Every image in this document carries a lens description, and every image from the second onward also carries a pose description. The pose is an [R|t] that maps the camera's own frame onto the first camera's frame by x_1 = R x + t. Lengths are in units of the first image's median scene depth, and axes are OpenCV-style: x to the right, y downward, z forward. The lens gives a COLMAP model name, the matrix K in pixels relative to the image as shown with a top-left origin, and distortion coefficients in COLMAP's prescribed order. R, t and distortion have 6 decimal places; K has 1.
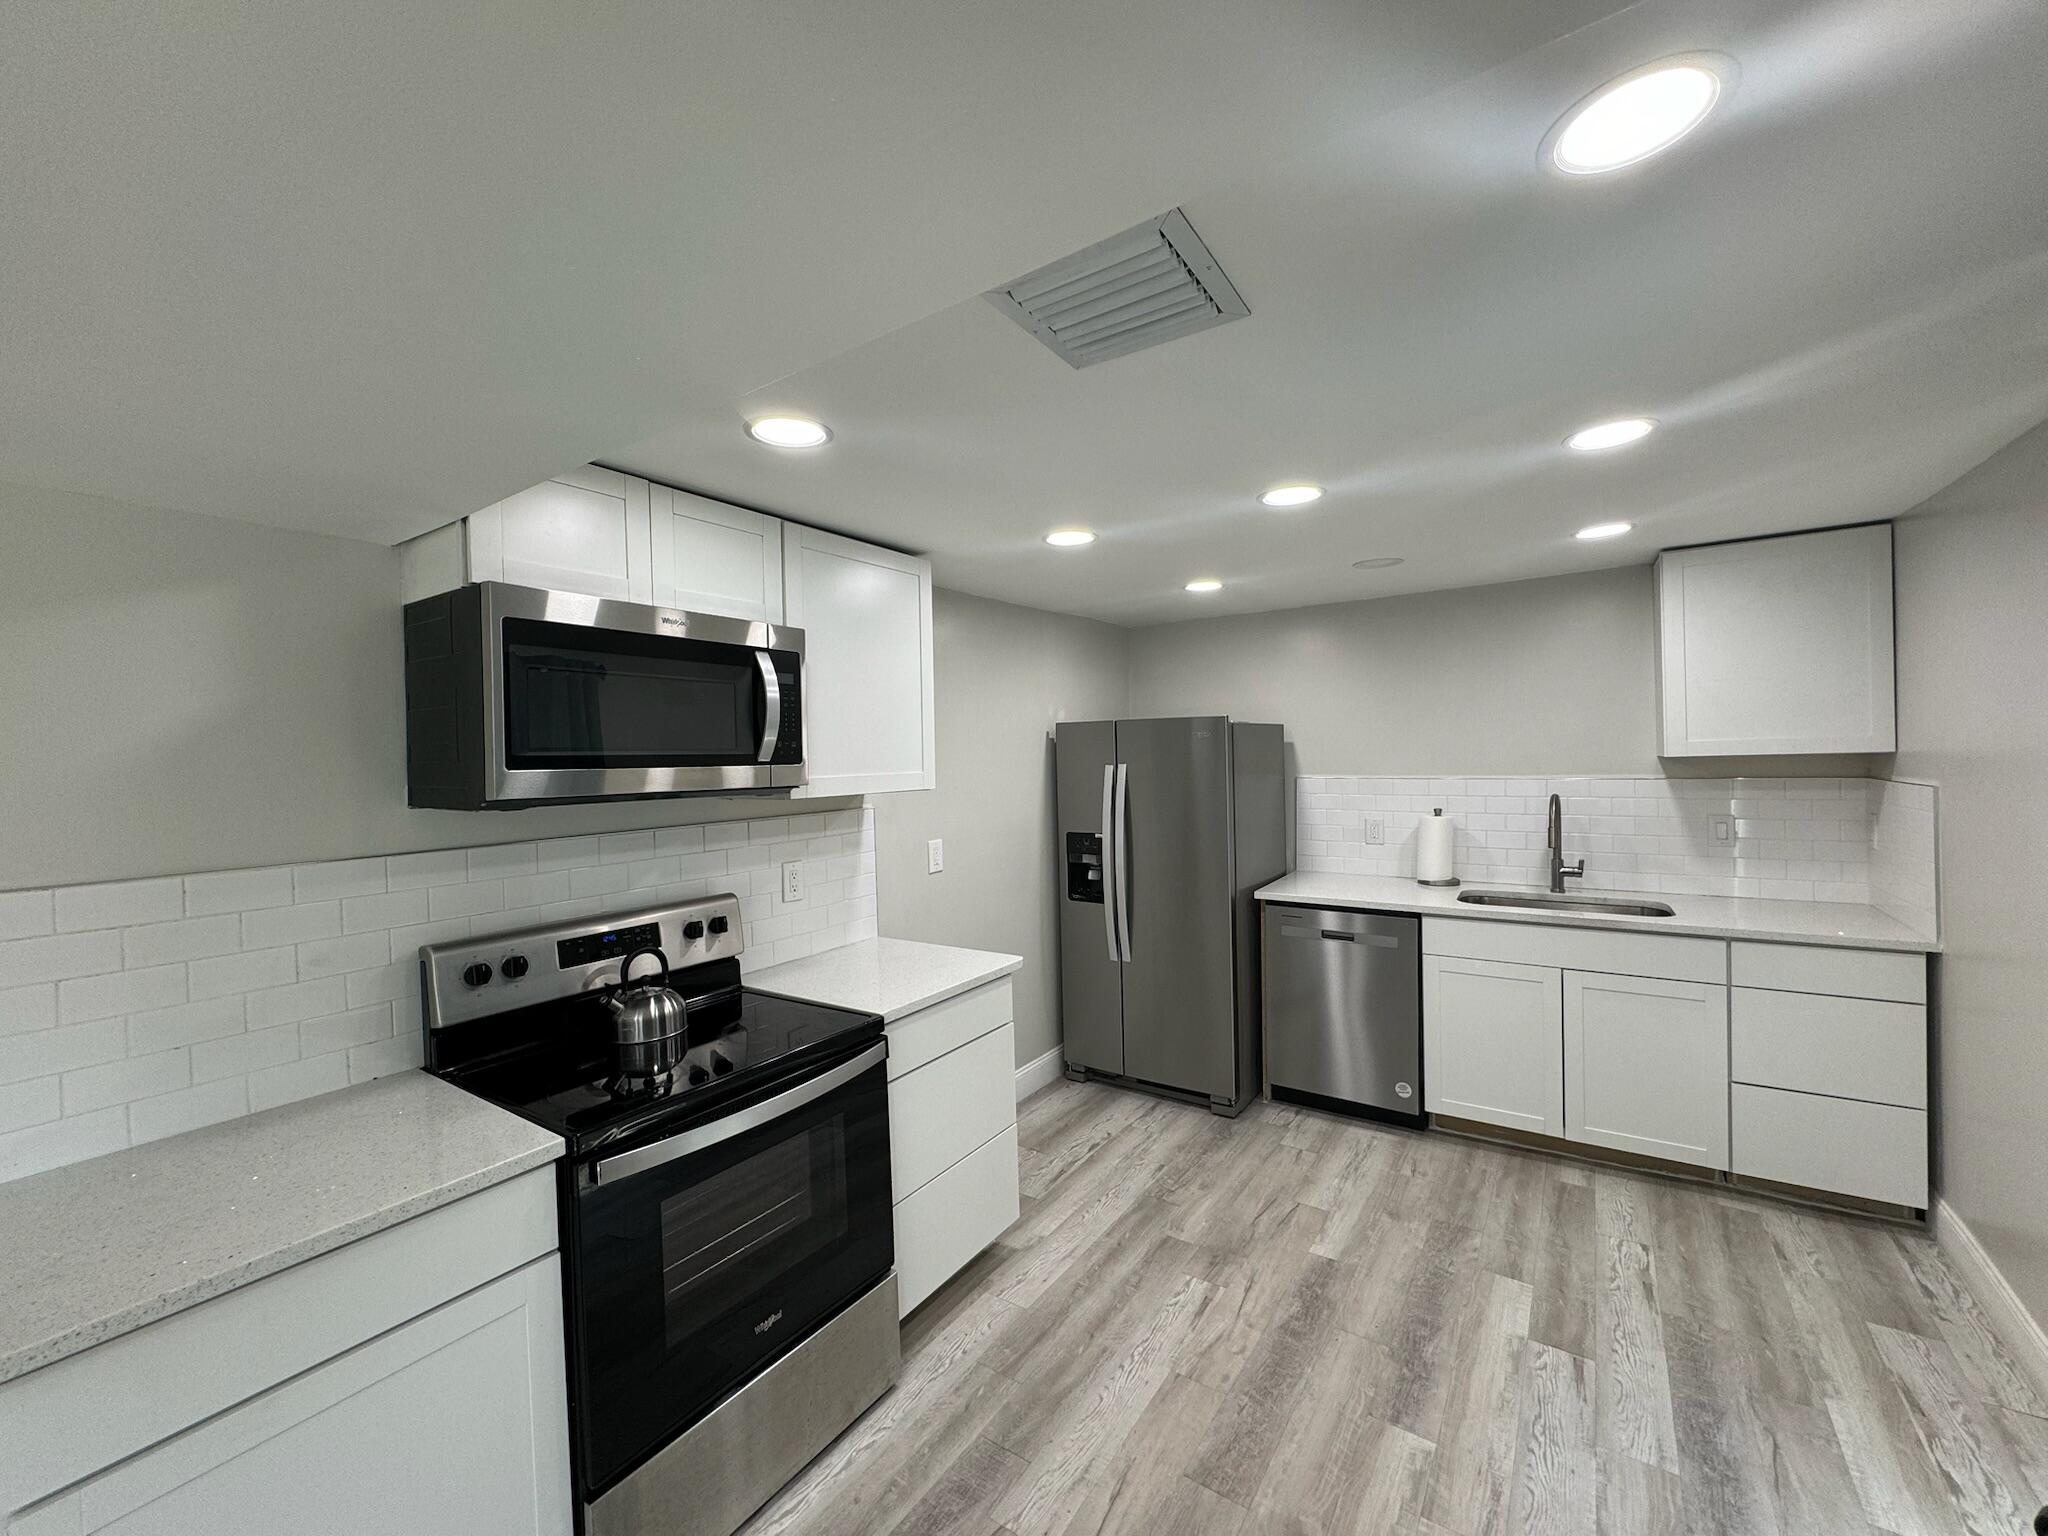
lens RADIAL K [[825.9, 0, 1014.3], [0, 825.9, 765.5], [0, 0, 1]] dist [-0.002202, 0.000957]
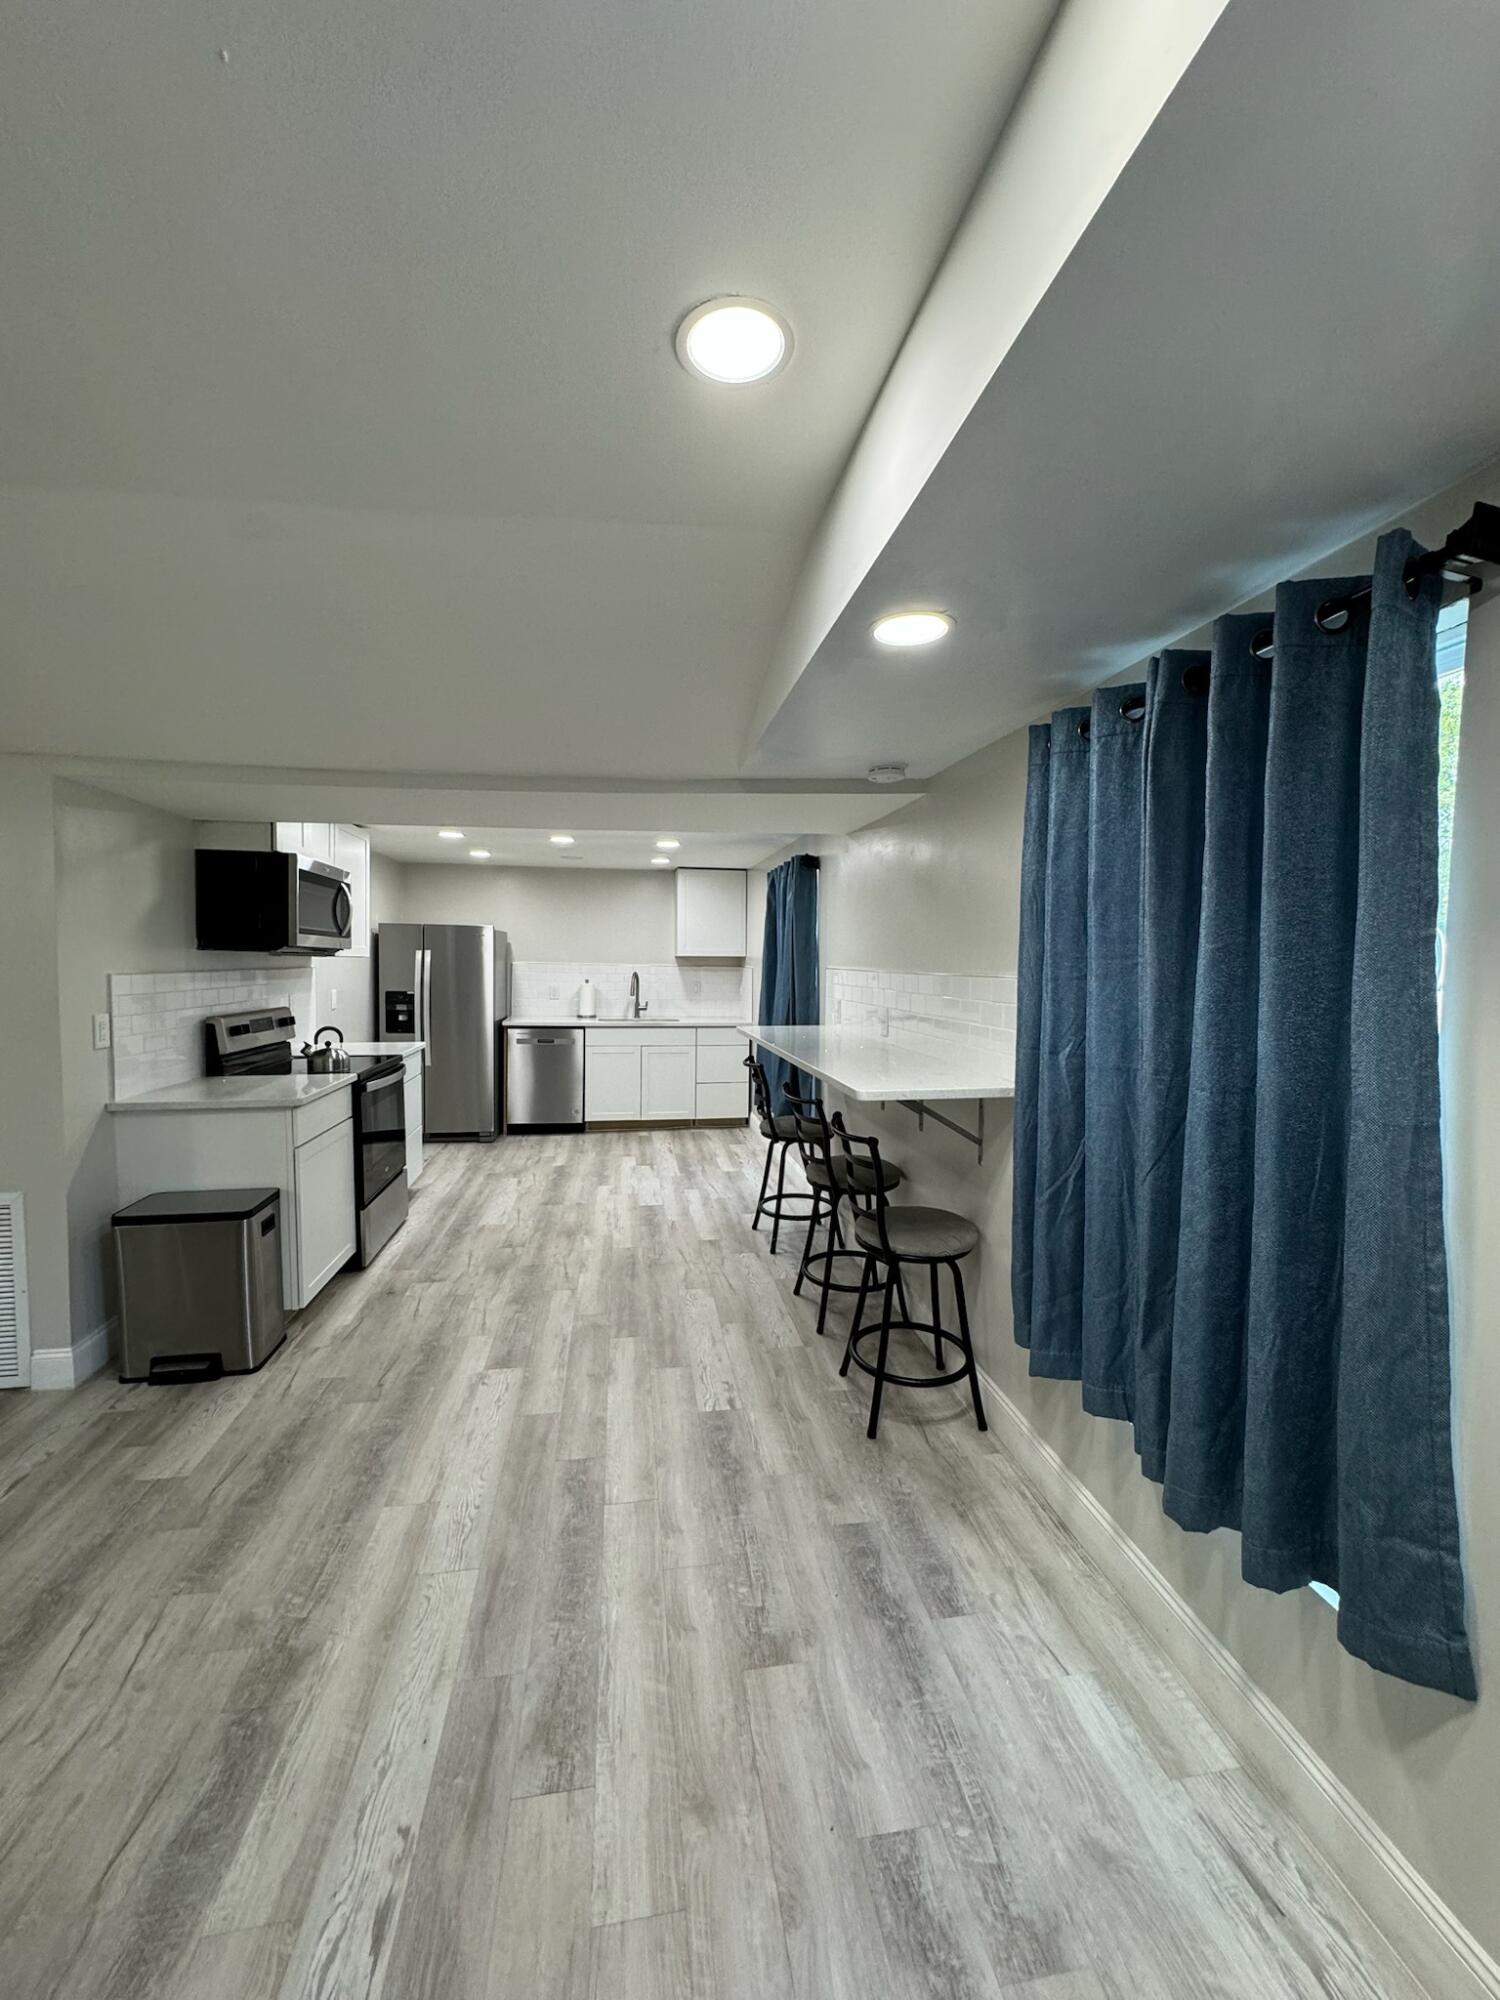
lens RADIAL K [[806.6, 0, 753.8], [0, 806.6, 1000.6], [0, 0, 1]] dist [-0.002202, 0.000957]
pose [[0.717154, -0.002941, 0.696908, -0.660398], [-0.018210, 0.999571, 0.022958, 0.061273], [-0.696676, -0.029155, 0.716793, -0.805251]]
